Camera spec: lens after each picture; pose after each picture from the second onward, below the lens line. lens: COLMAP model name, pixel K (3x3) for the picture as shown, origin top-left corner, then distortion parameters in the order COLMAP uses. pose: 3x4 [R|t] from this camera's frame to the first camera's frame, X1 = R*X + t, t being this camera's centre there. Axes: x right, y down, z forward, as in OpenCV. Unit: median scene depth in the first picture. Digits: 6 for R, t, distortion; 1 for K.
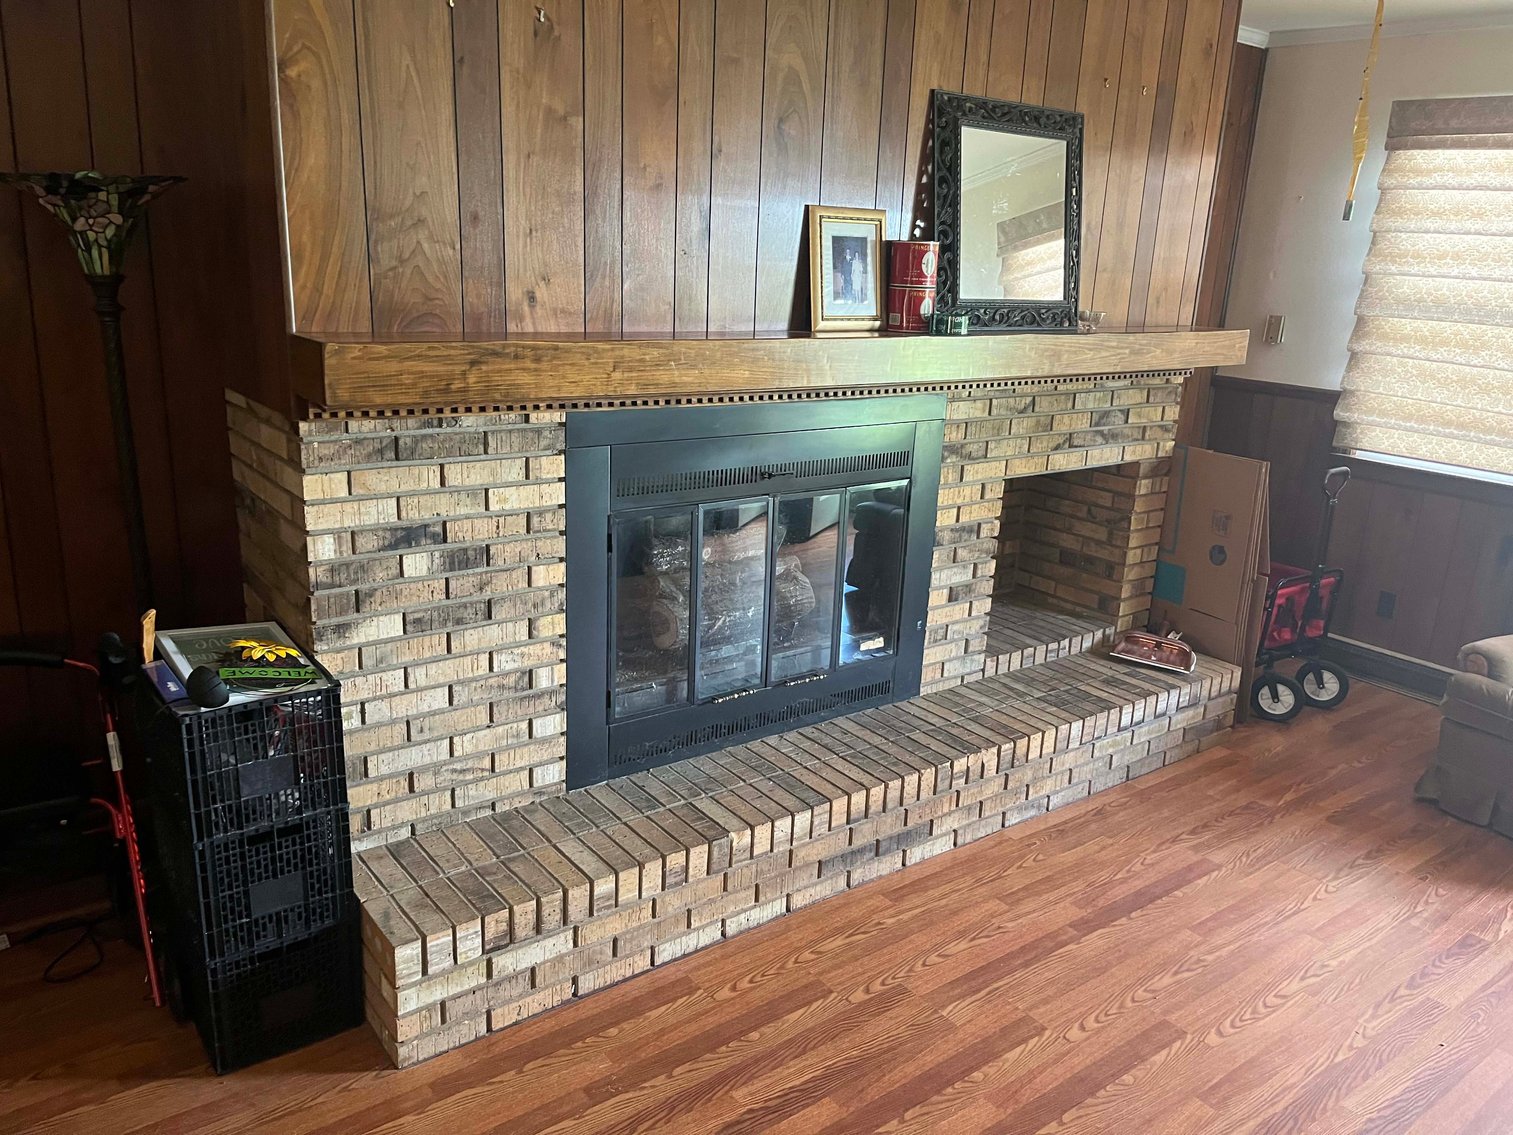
lens RADIAL K [[1161.4, 0, 756.5], [0, 1161.4, 567.5], [0, 0, 1]] dist [0.056292, 0.000006]
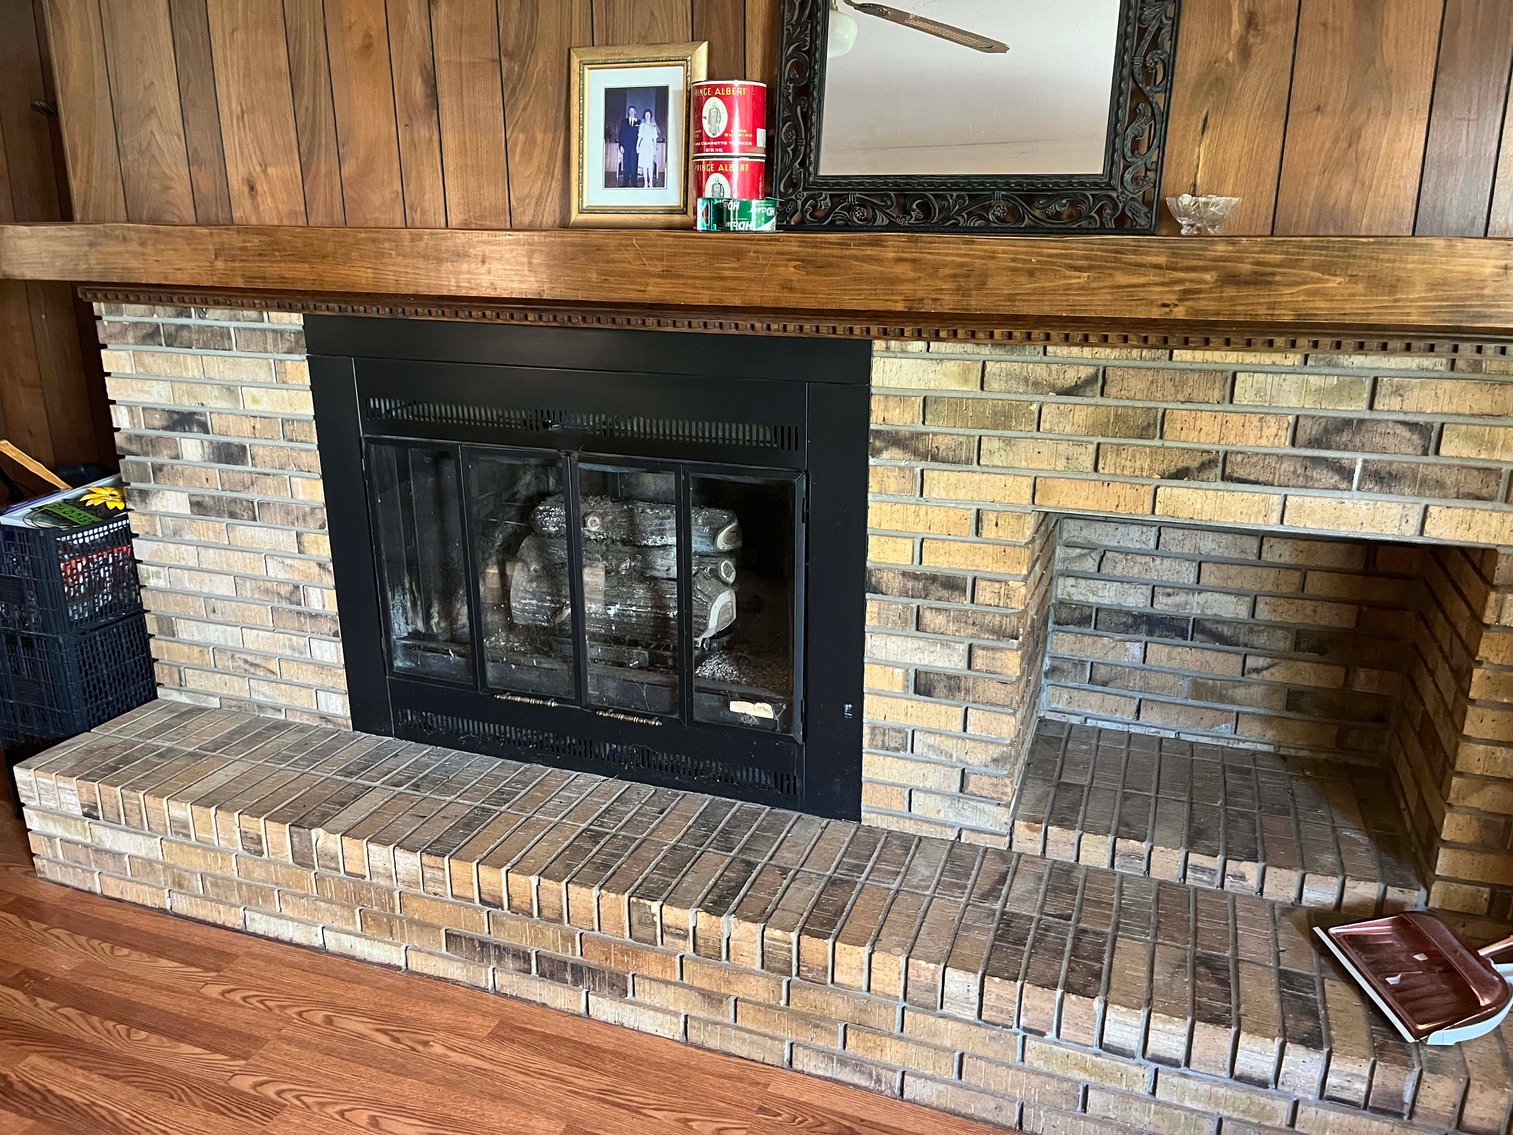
lens RADIAL K [[1148.8, 0, 762.1], [0, 1148.8, 559.7], [0, 0, 1]] dist [0.026652, -0.009797]
pose [[0.540615, 0.199960, -0.817161, 0.673108], [-0.207141, 0.973076, 0.101073, -0.092466], [0.815370, 0.114626, 0.567479, 0.660608]]
